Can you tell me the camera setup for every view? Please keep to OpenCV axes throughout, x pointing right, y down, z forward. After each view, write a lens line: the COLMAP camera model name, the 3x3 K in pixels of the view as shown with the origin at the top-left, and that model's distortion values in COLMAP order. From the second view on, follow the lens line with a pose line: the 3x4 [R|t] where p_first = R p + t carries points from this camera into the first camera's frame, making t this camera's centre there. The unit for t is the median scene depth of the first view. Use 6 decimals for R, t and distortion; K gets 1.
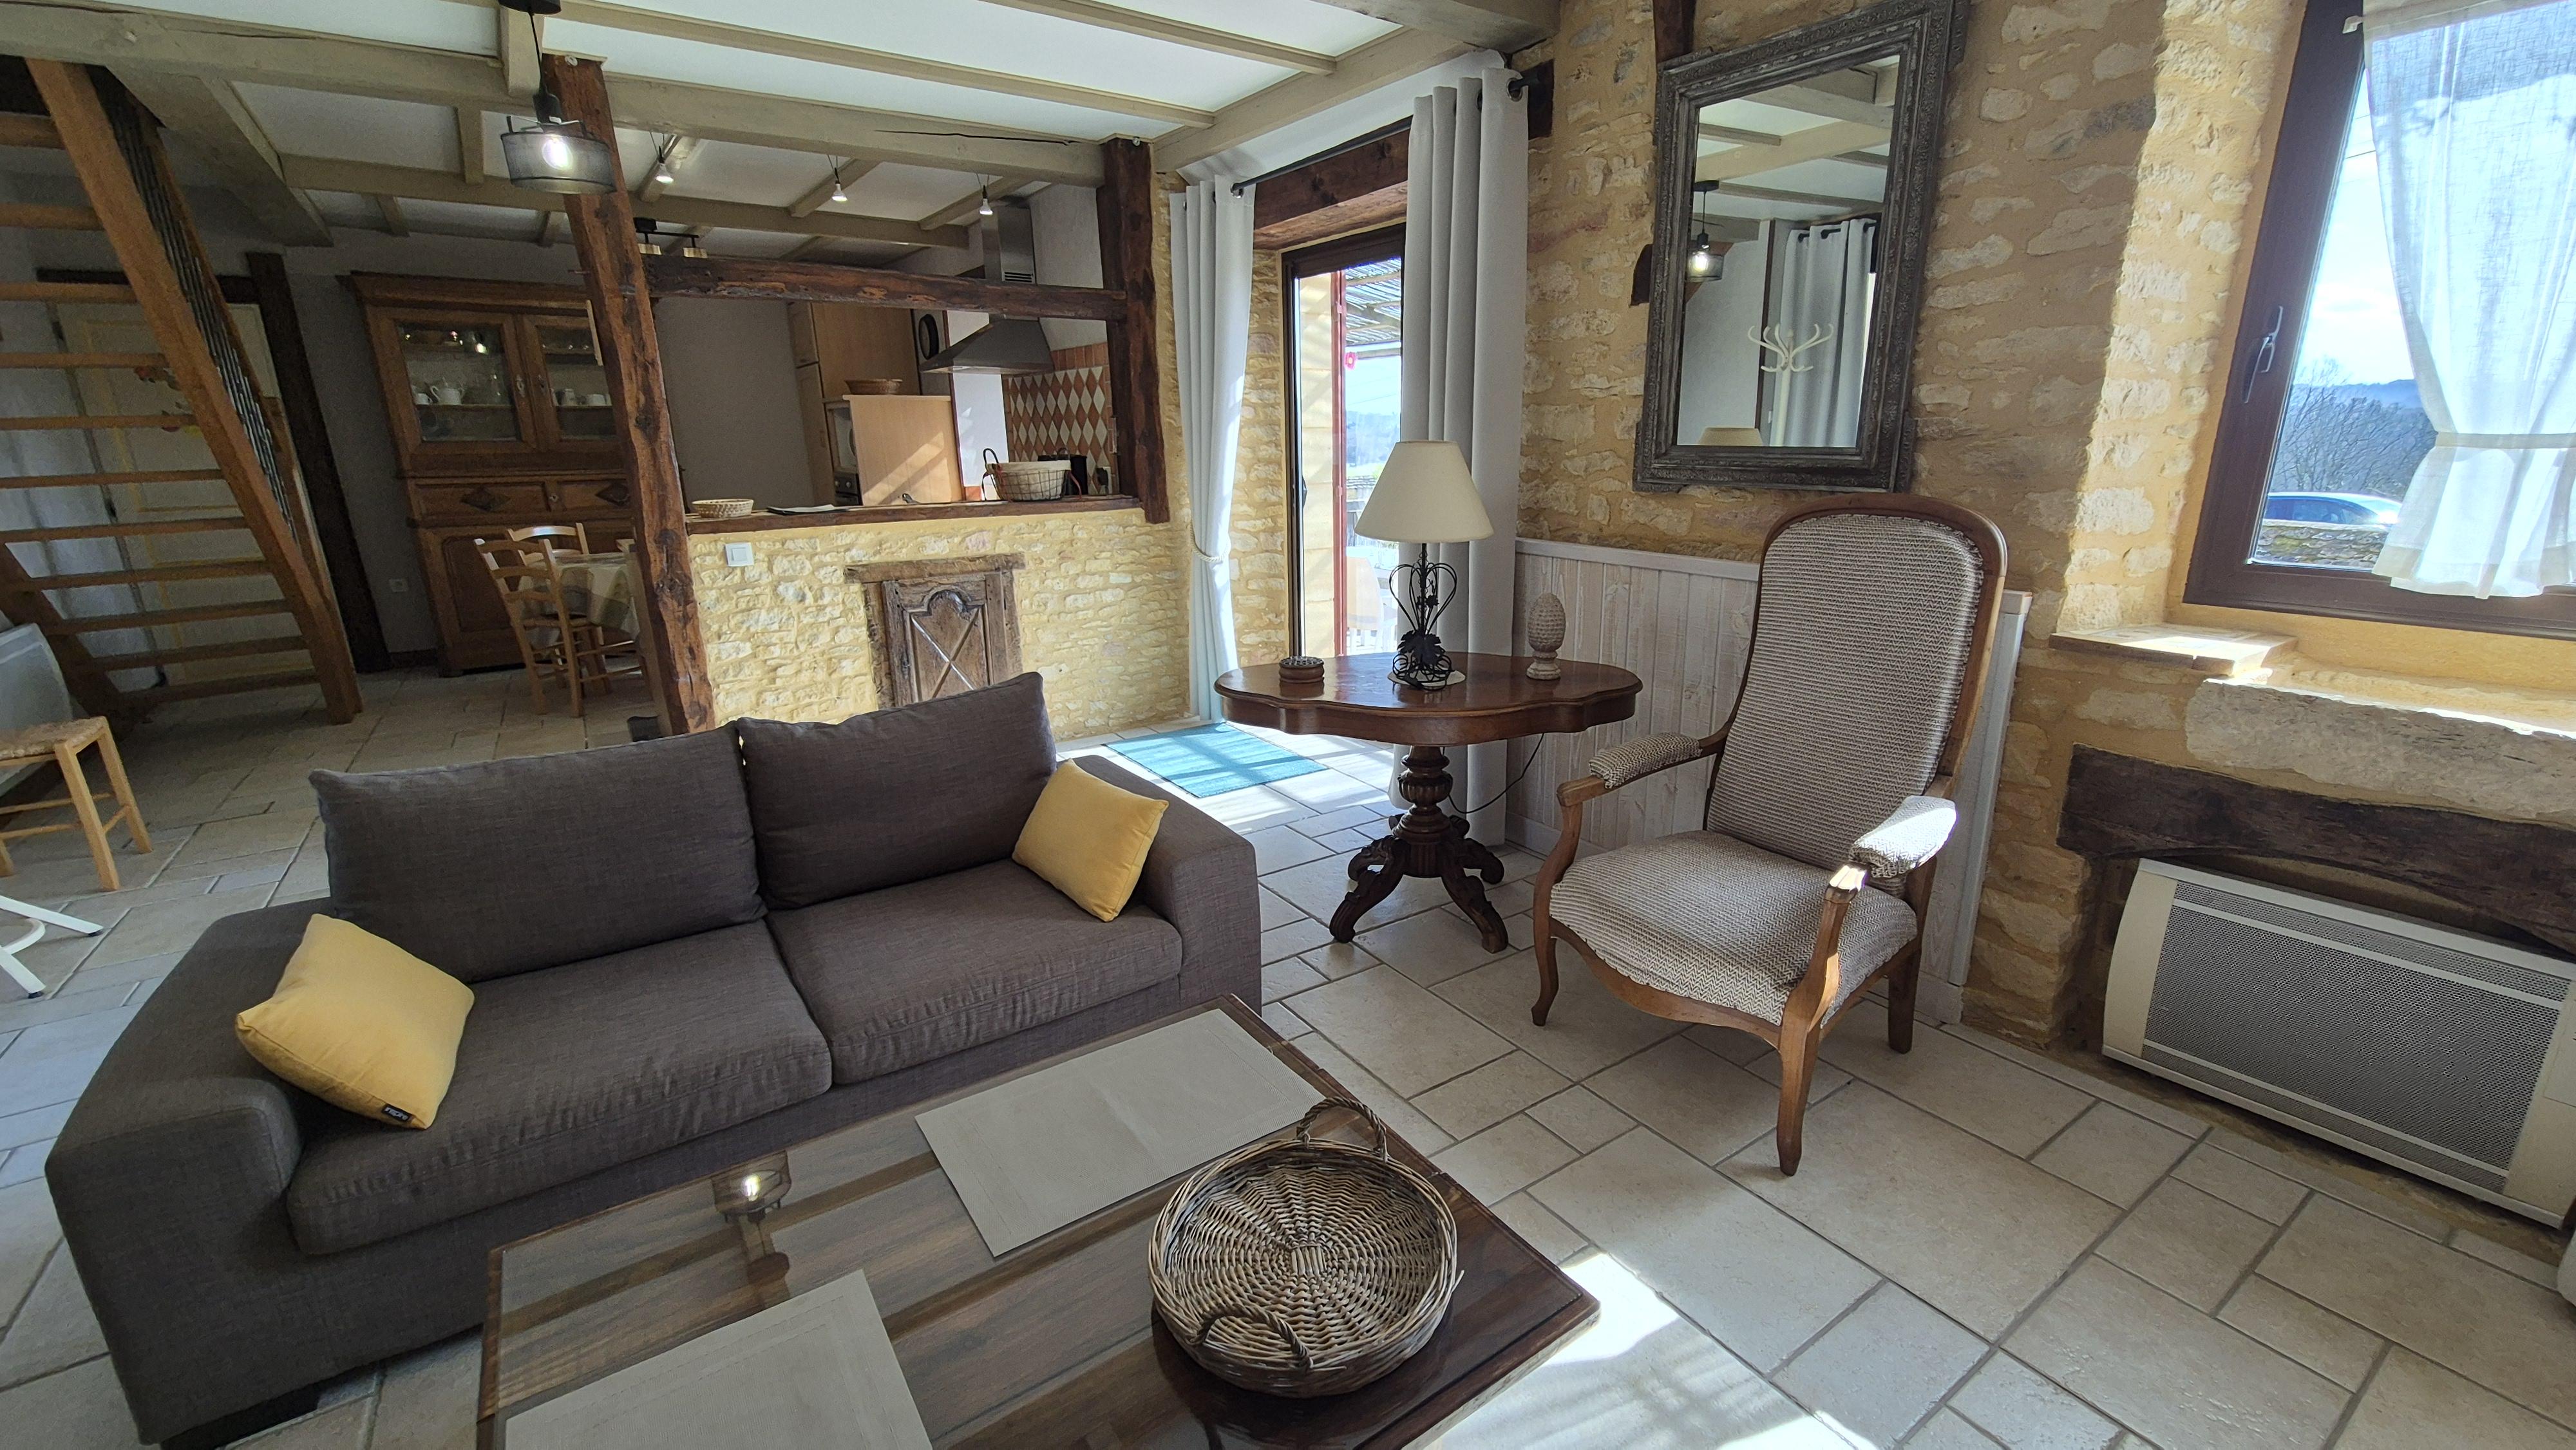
lens RADIAL K [[1050.7, 0, 1288.2], [0, 1050.7, 721.1], [0, 0, 1]] dist [0.004340, -0.000007]
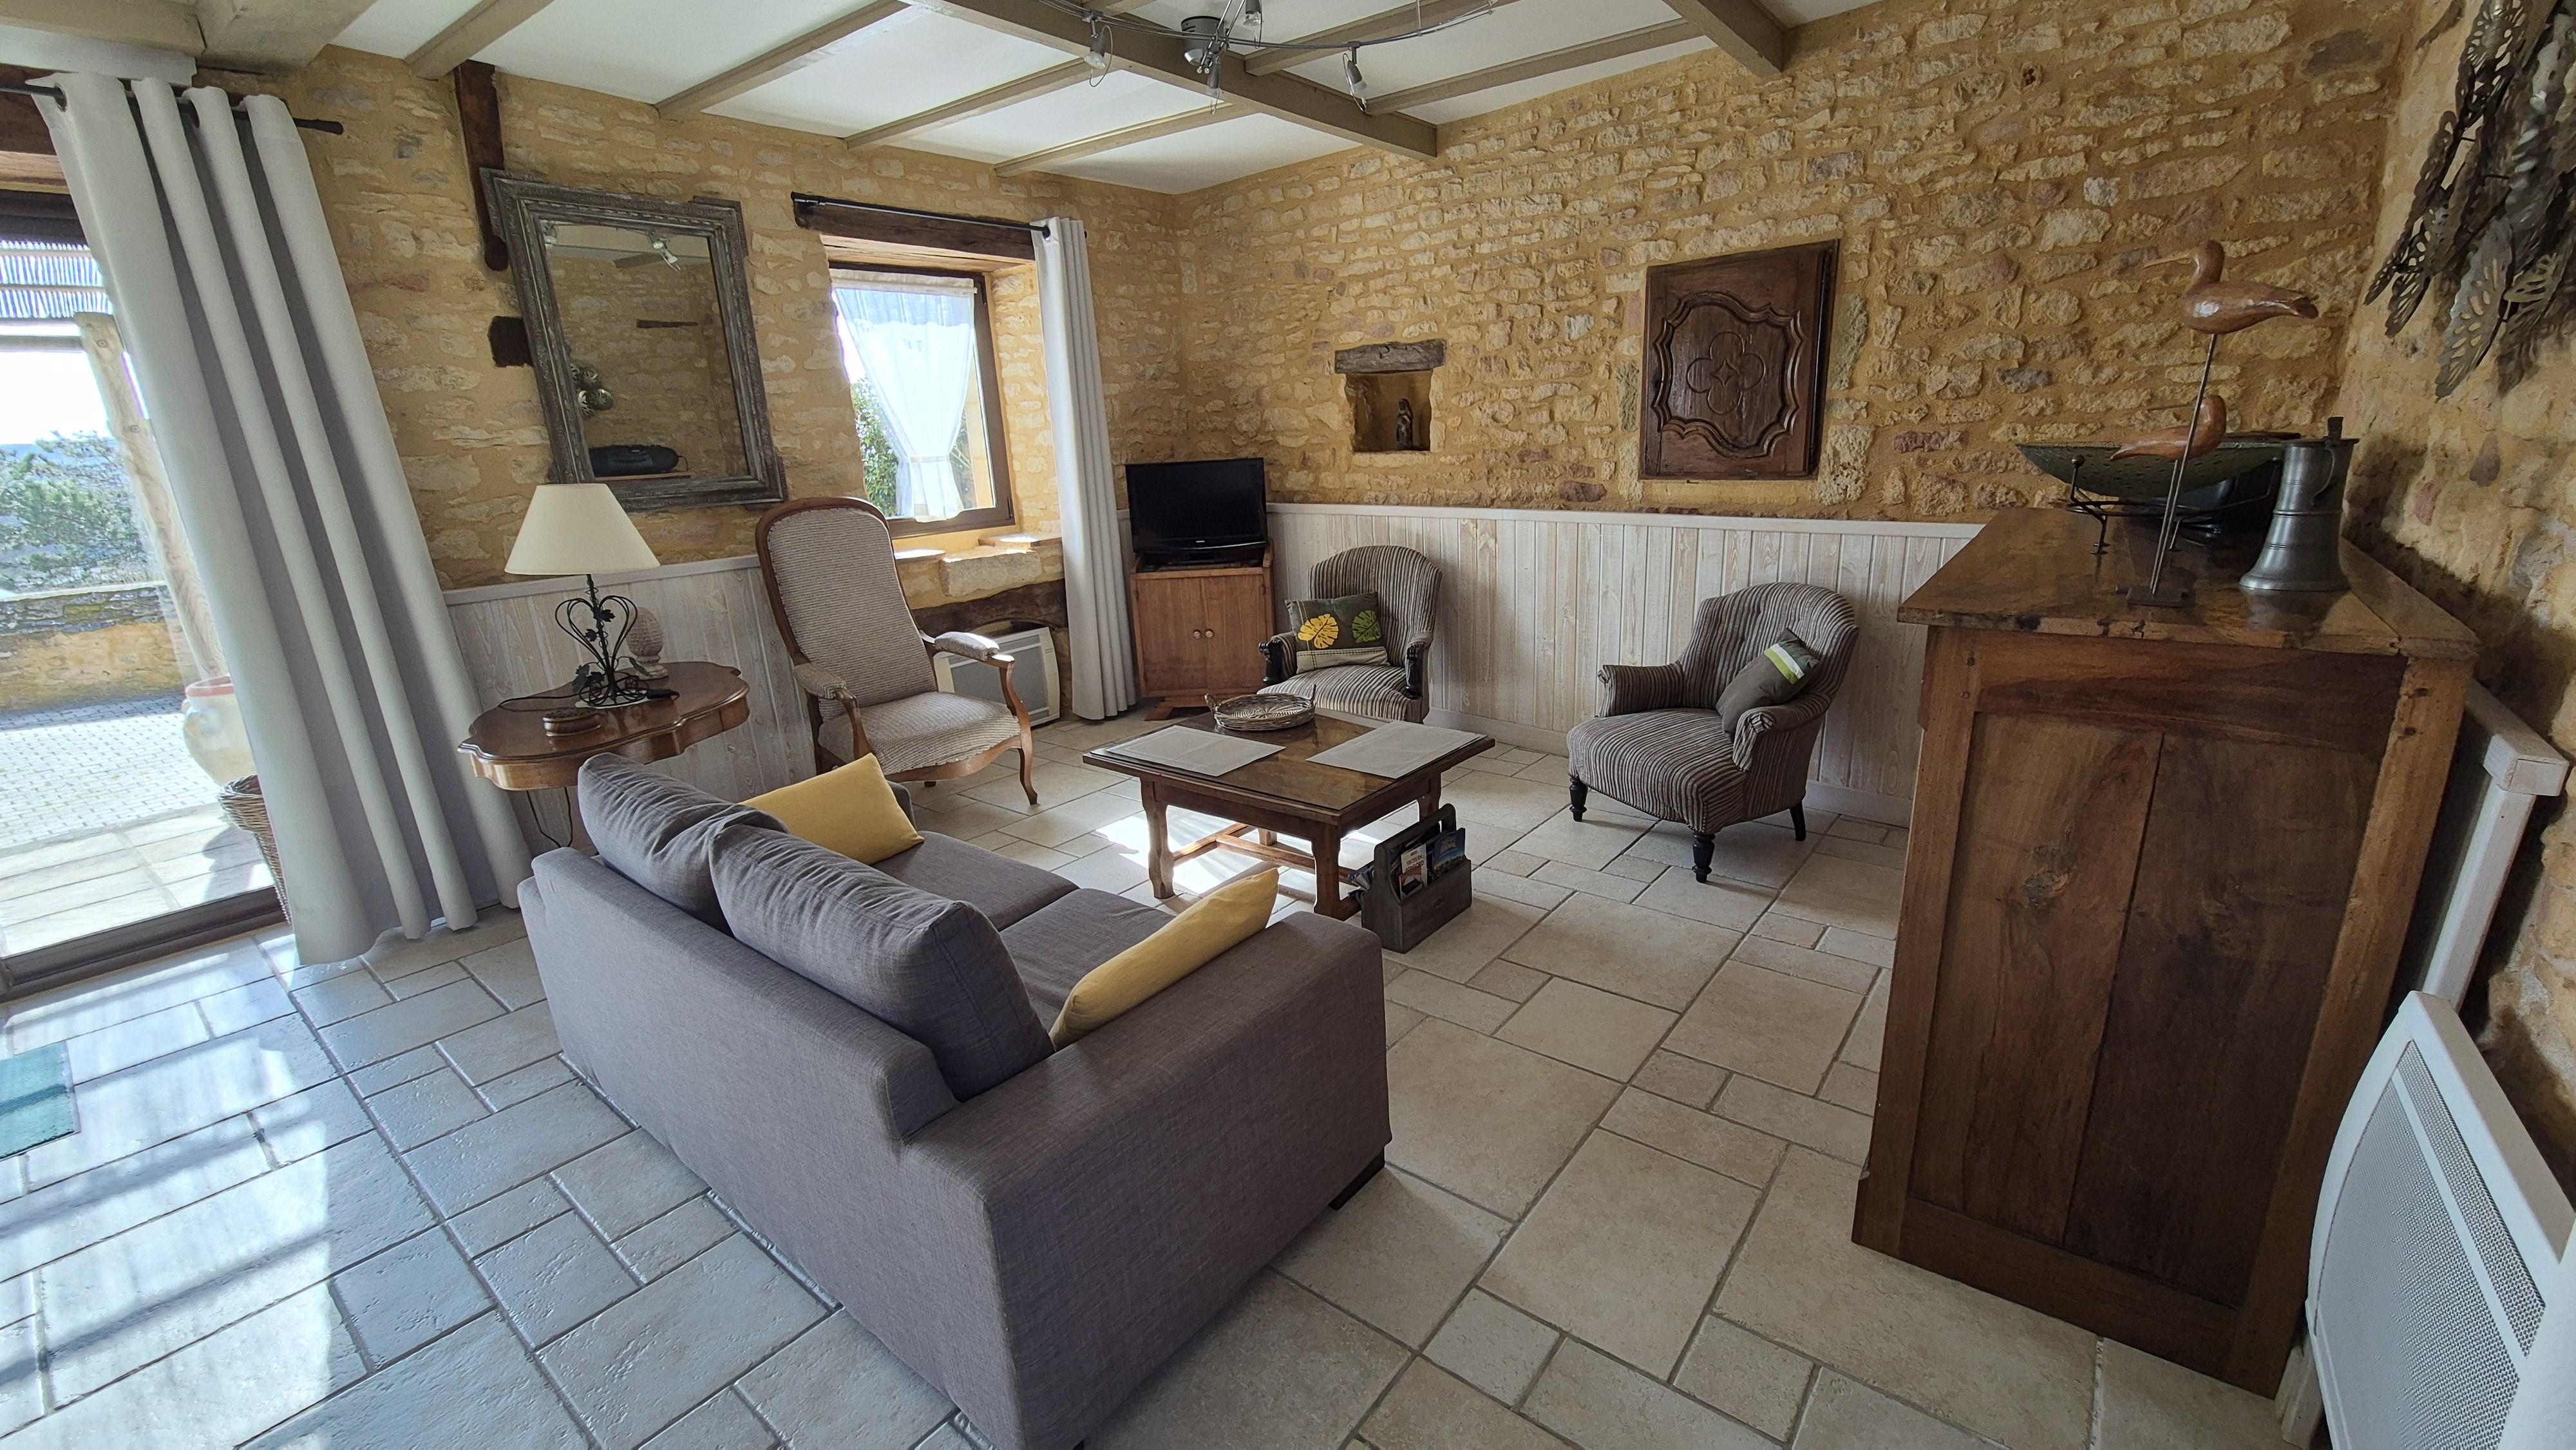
lens RADIAL K [[1050.7, 0, 1294.2], [0, 1050.7, 723.9], [0, 0, 1]] dist [0.004340, -0.000007]
pose [[-0.301465, -0.238941, 0.923053, -1.088437], [0.301717, 0.894437, 0.330073, -0.170444], [-0.904481, 0.378006, -0.197549, 0.605720]]
